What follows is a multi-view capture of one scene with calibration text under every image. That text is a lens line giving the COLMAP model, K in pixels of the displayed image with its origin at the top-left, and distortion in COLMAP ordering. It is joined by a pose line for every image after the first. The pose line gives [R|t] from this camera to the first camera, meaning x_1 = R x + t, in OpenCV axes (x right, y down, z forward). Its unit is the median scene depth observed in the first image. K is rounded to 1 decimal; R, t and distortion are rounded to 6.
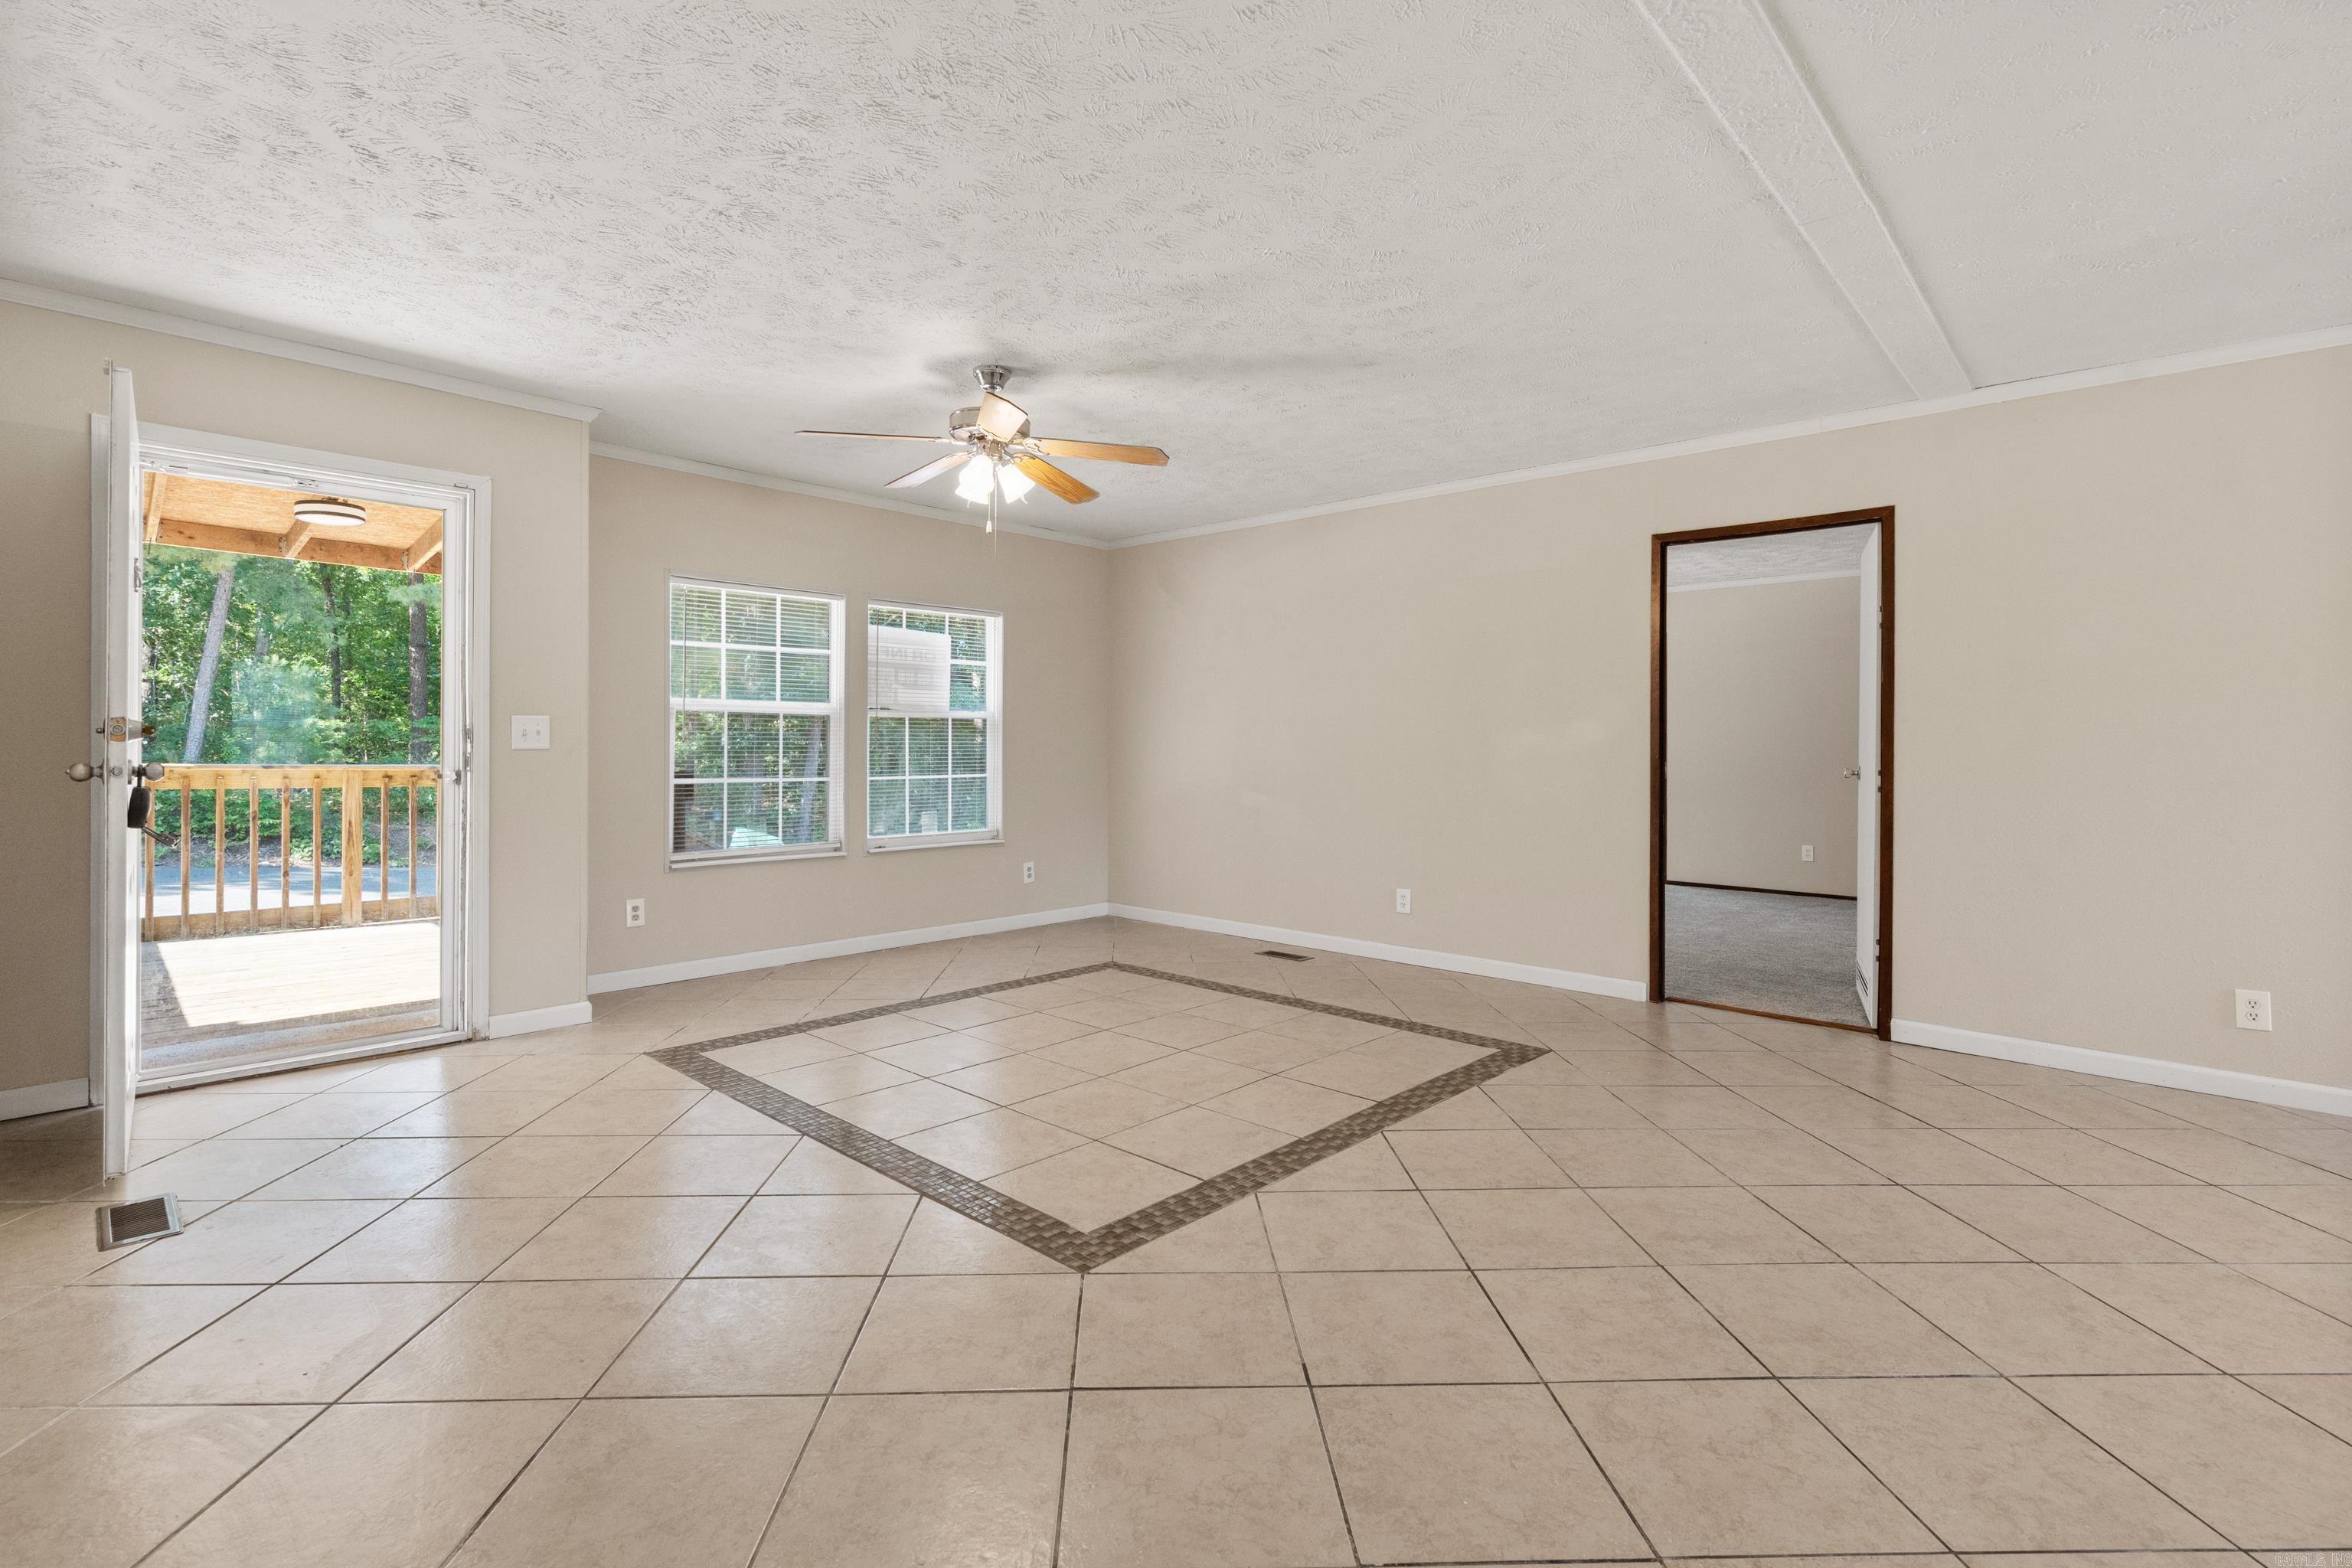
lens RADIAL K [[1075.7, 0, 1197.1], [0, 1075.7, 769.7], [0, 0, 1]] dist [0.001557, 0.000881]
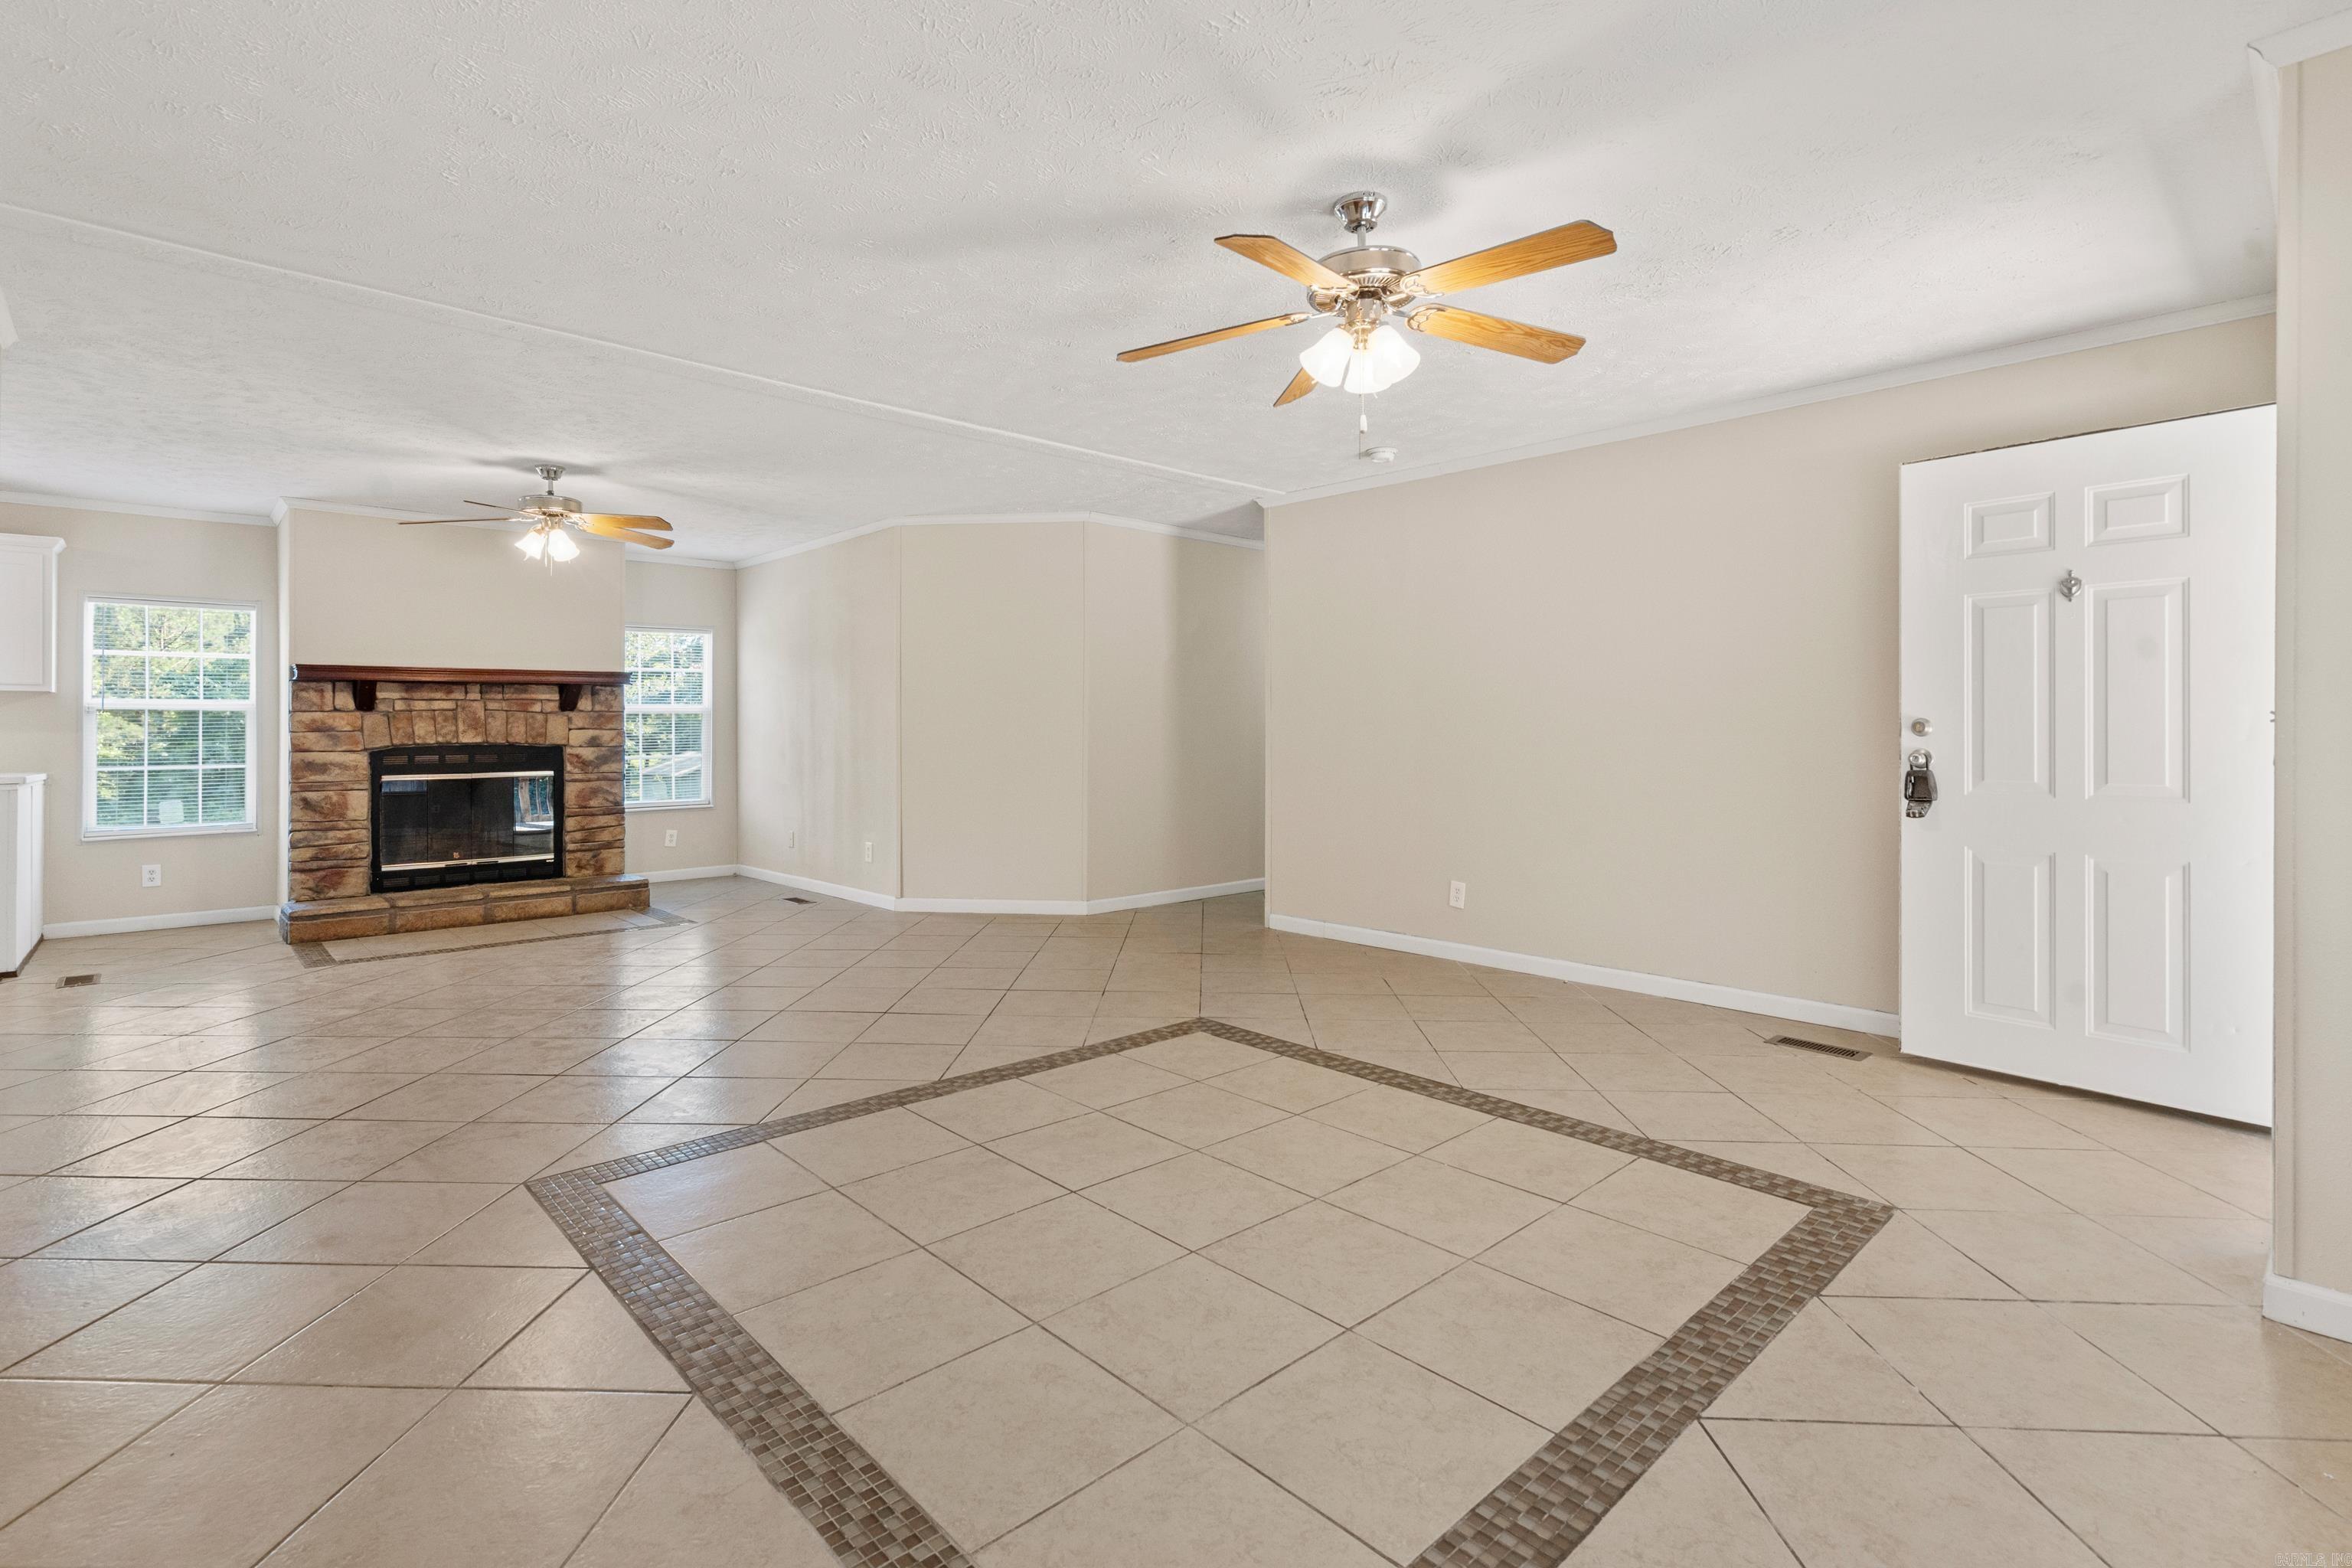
lens RADIAL K [[1075.7, 0, 1189.4], [0, 1075.7, 729.1], [0, 0, 1]] dist [0.001557, 0.000881]
pose [[-0.997125, -0.009529, 0.075175, -0.104218], [-0.008005, 0.999757, 0.020547, -0.029492], [-0.075353, 0.019886, -0.996959, 1.325332]]
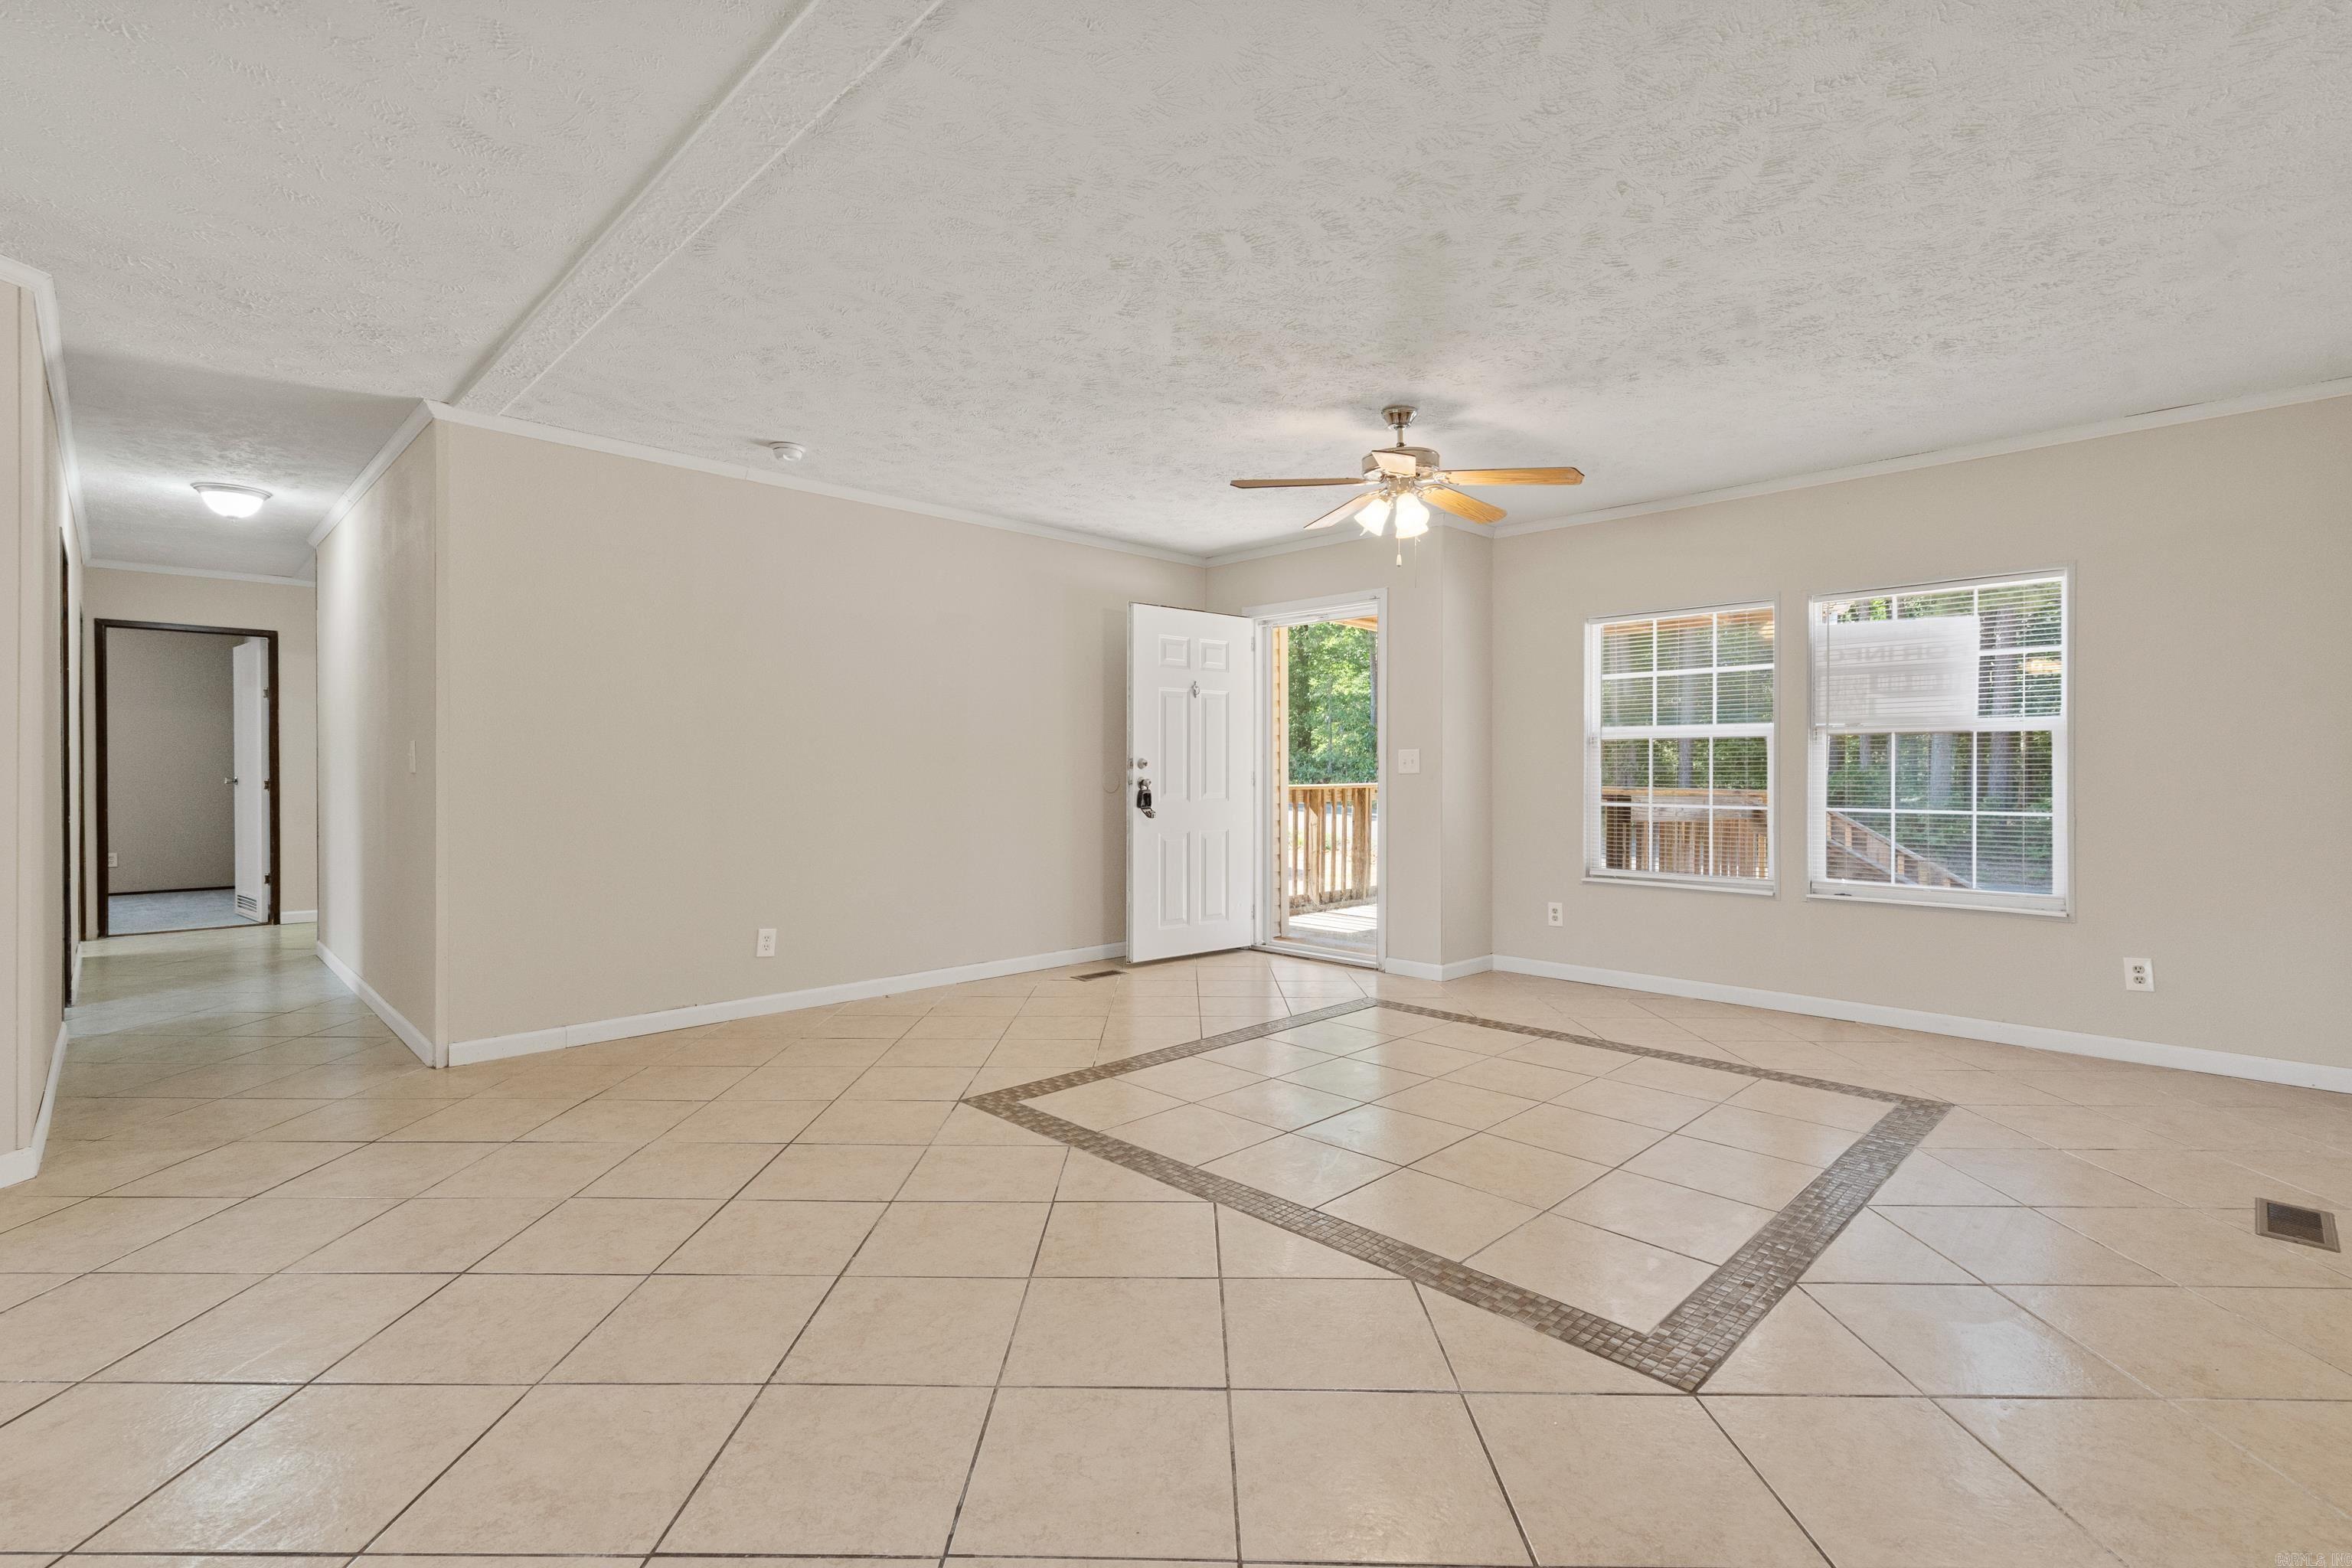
lens RADIAL K [[1075.7, 0, 1134.5], [0, 1075.7, 758.1], [0, 0, 1]] dist [0.001557, 0.000881]
pose [[-0.081796, -0.018393, -0.996479, 0.676621], [-0.024872, 0.999556, -0.016408, -0.005817], [0.996339, 0.023442, -0.082217, 0.642204]]
